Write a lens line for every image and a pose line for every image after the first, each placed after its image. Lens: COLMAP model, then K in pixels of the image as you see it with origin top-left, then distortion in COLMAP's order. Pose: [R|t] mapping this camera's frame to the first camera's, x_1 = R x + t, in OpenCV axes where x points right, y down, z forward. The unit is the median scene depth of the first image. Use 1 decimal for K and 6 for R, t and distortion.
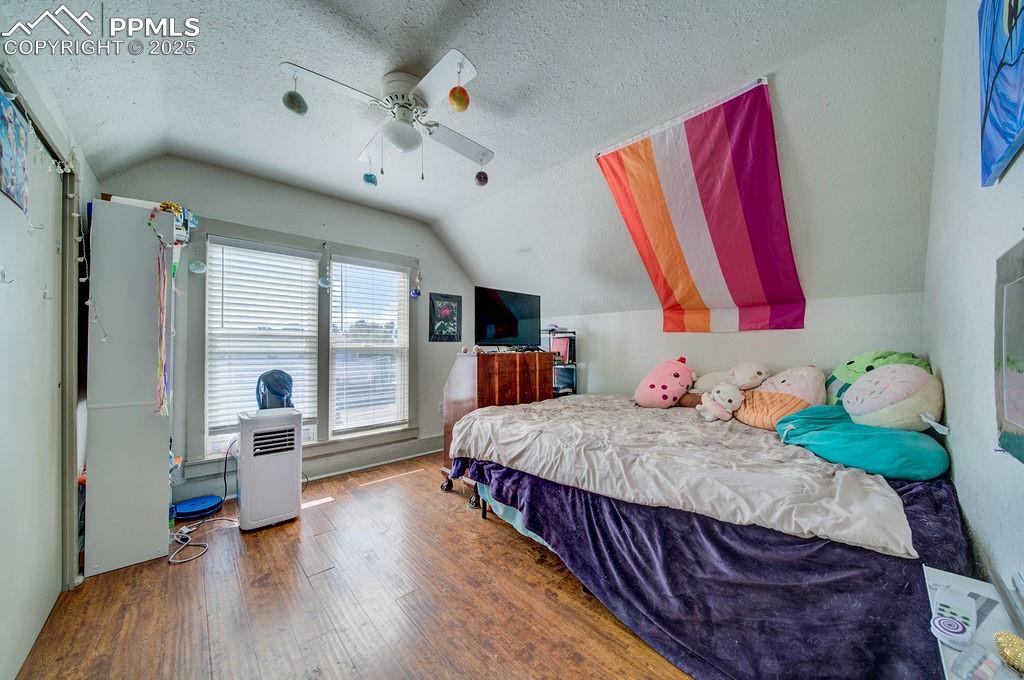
lens RADIAL K [[346.7, 0, 511.1], [0, 346.7, 359.5], [0, 0, 1]] dist [0.018808, -0.000013]
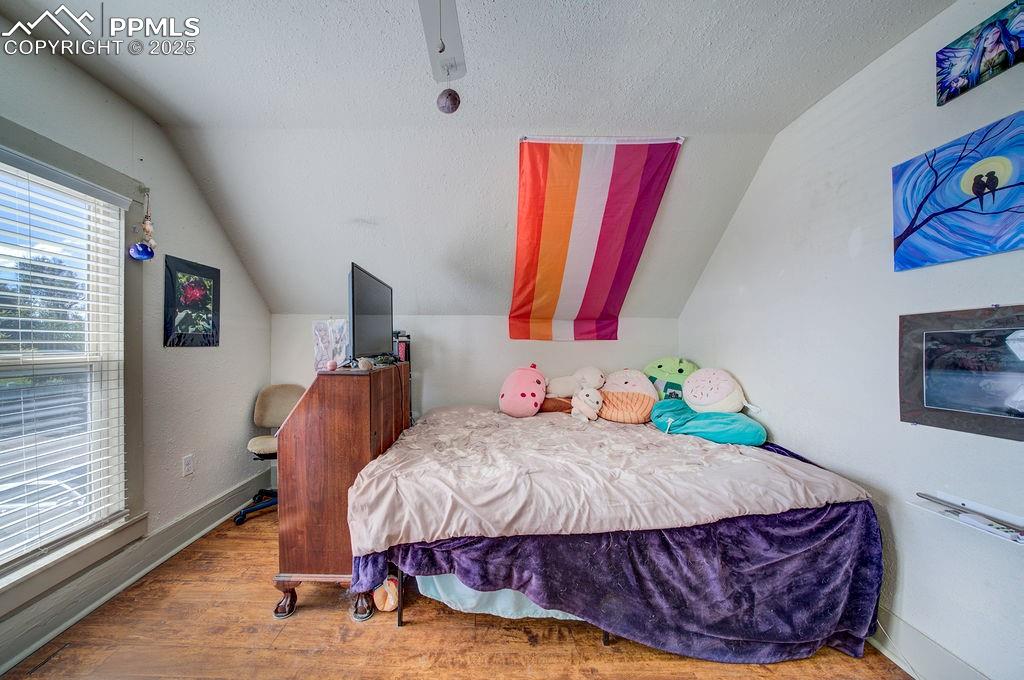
lens RADIAL K [[355.5, 0, 513.2], [0, 355.5, 356.4], [0, 0, 1]] dist [-0.007434, -0.000086]
pose [[0.693255, -0.017755, 0.720474, -0.427143], [0.022668, 0.999739, 0.002826, -0.045257], [-0.720336, 0.014372, 0.693476, 0.411542]]
